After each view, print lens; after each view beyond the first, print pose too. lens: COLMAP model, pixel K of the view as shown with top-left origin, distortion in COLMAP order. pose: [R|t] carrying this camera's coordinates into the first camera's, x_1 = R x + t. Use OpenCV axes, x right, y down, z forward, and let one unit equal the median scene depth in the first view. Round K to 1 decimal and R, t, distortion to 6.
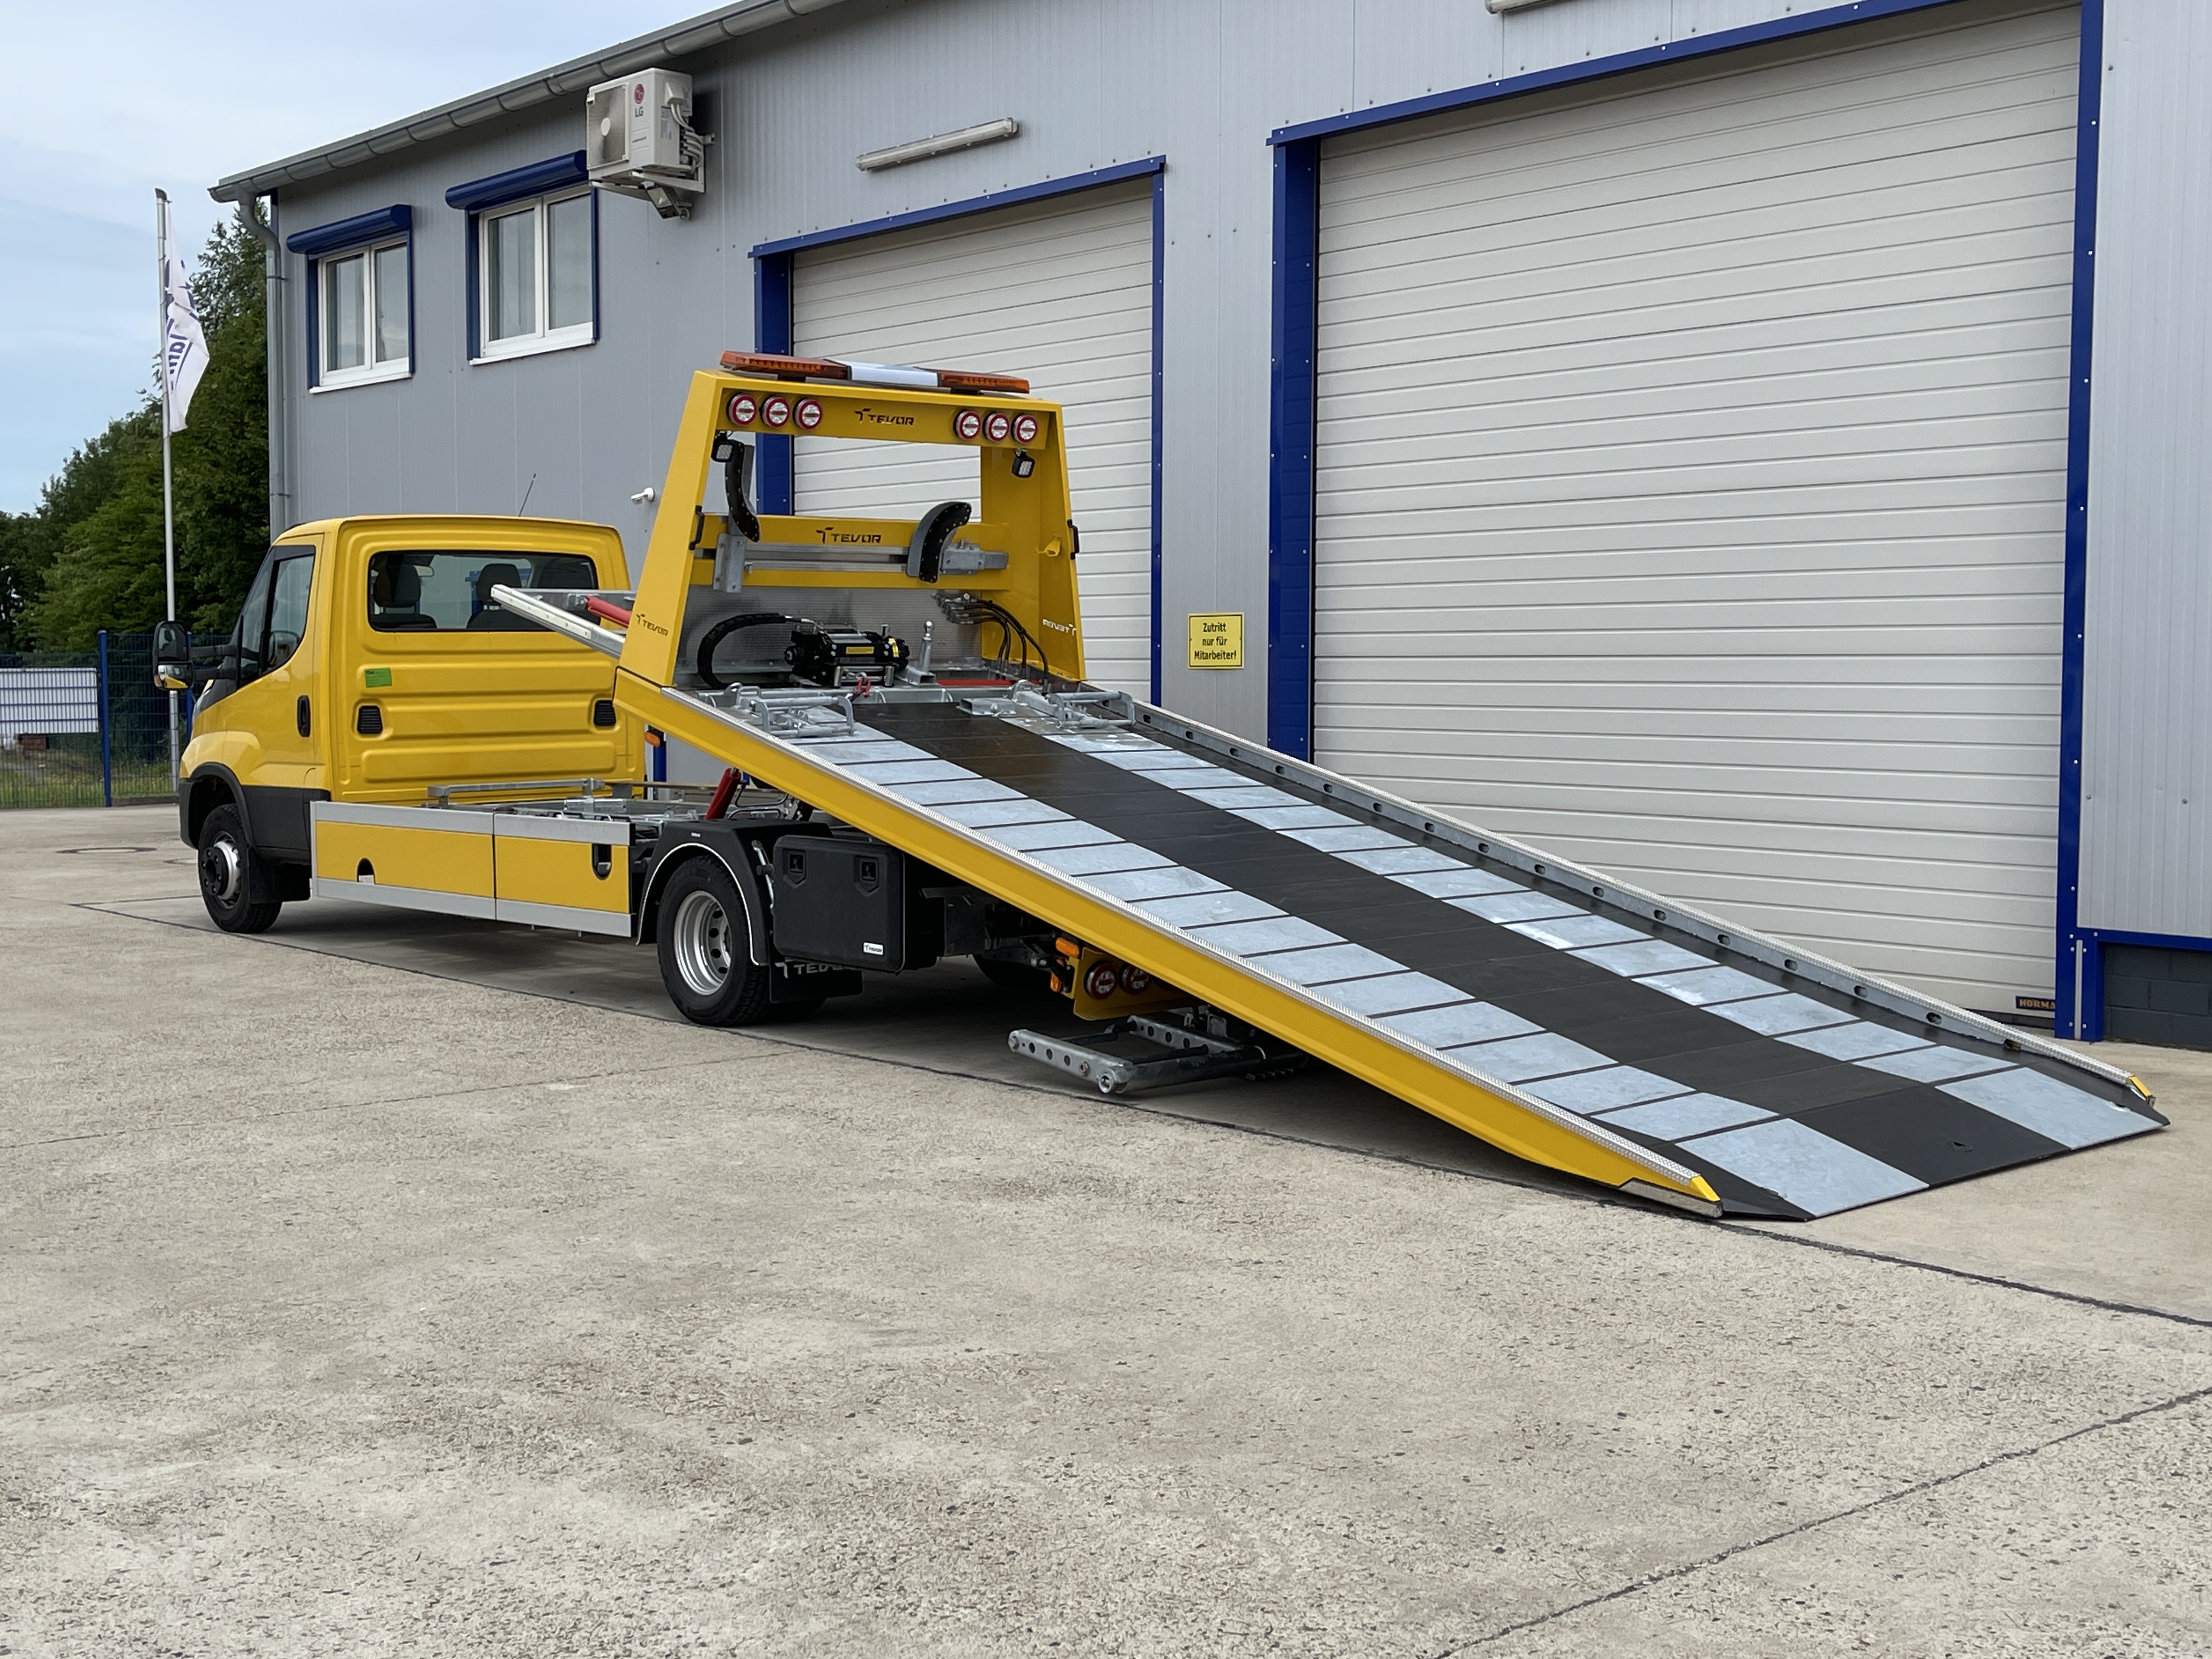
lens RADIAL K [[2619.9, 0, 1095.1], [0, 2619.9, 835.2], [0, 0, 1]] dist [0.067591, 0.000000]
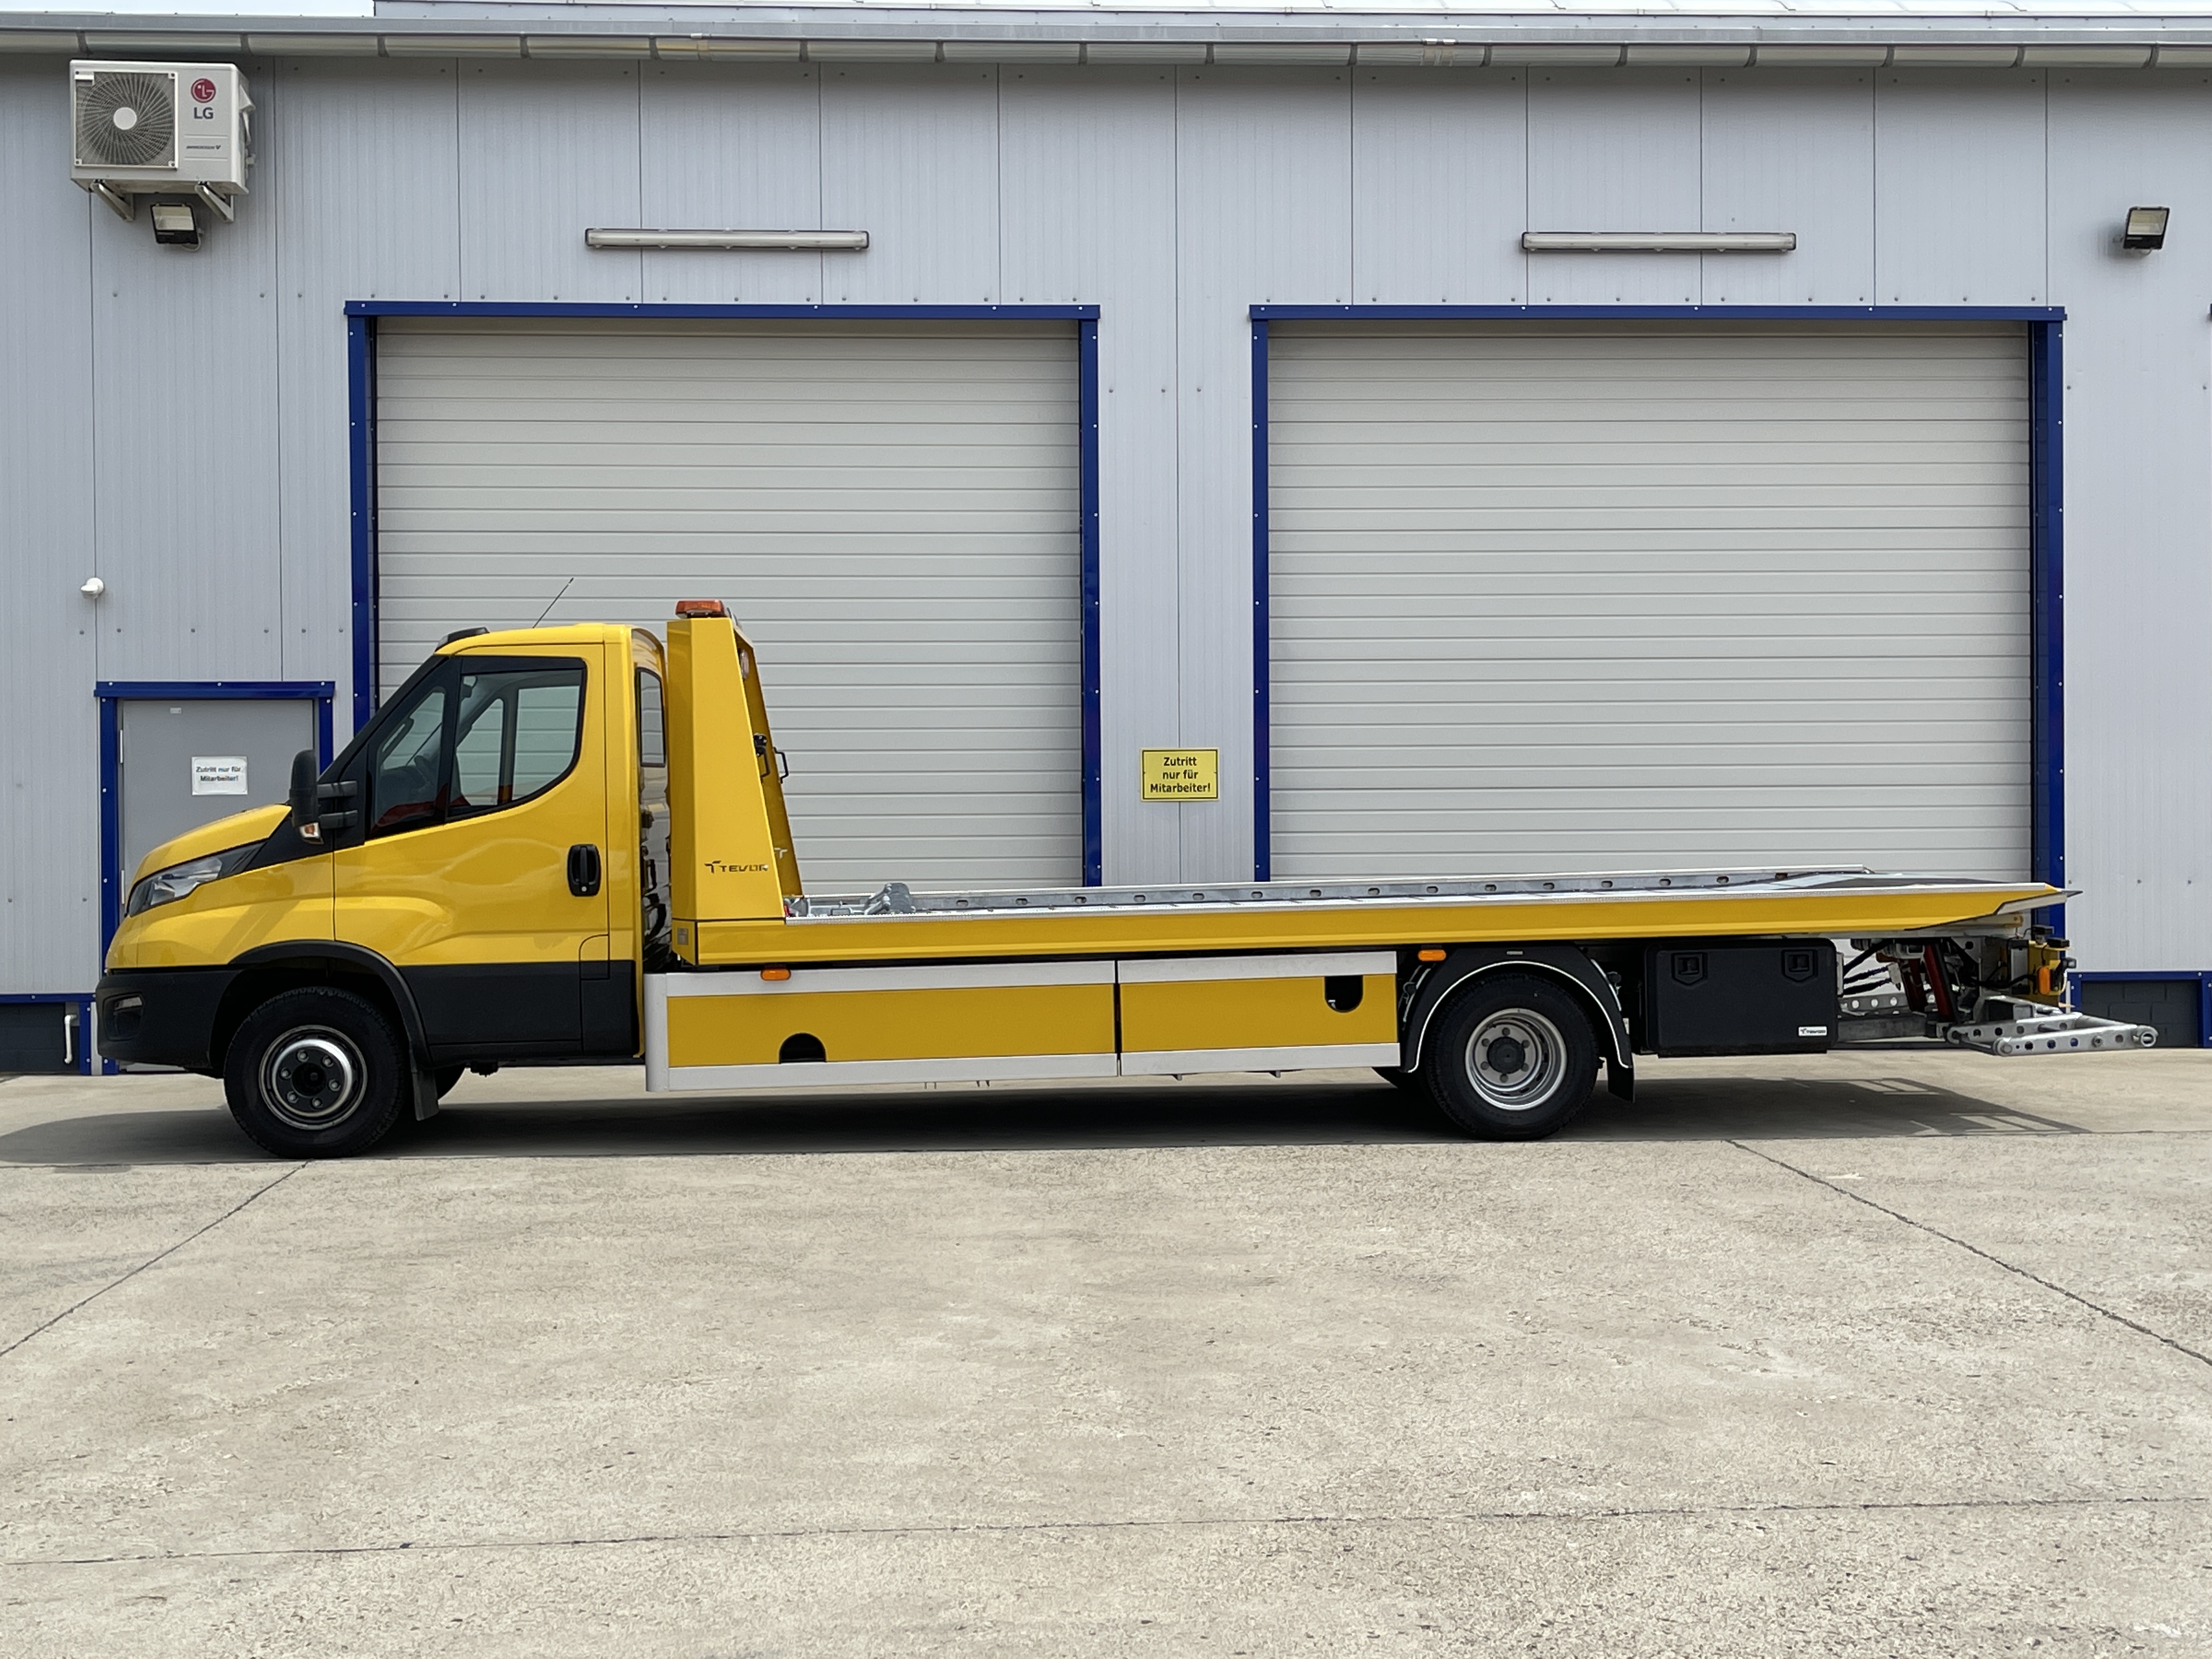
lens RADIAL K [[2767.3, 0, 1091.3], [0, 2767.3, 832.2], [0, 0, 1]] dist [0.063796, 0.000000]
pose [[0.603938, -0.017460, 0.796840, -0.852501], [0.061393, 0.997809, -0.024668, -0.026087], [-0.794664, 0.063818, 0.603686, 0.363869]]
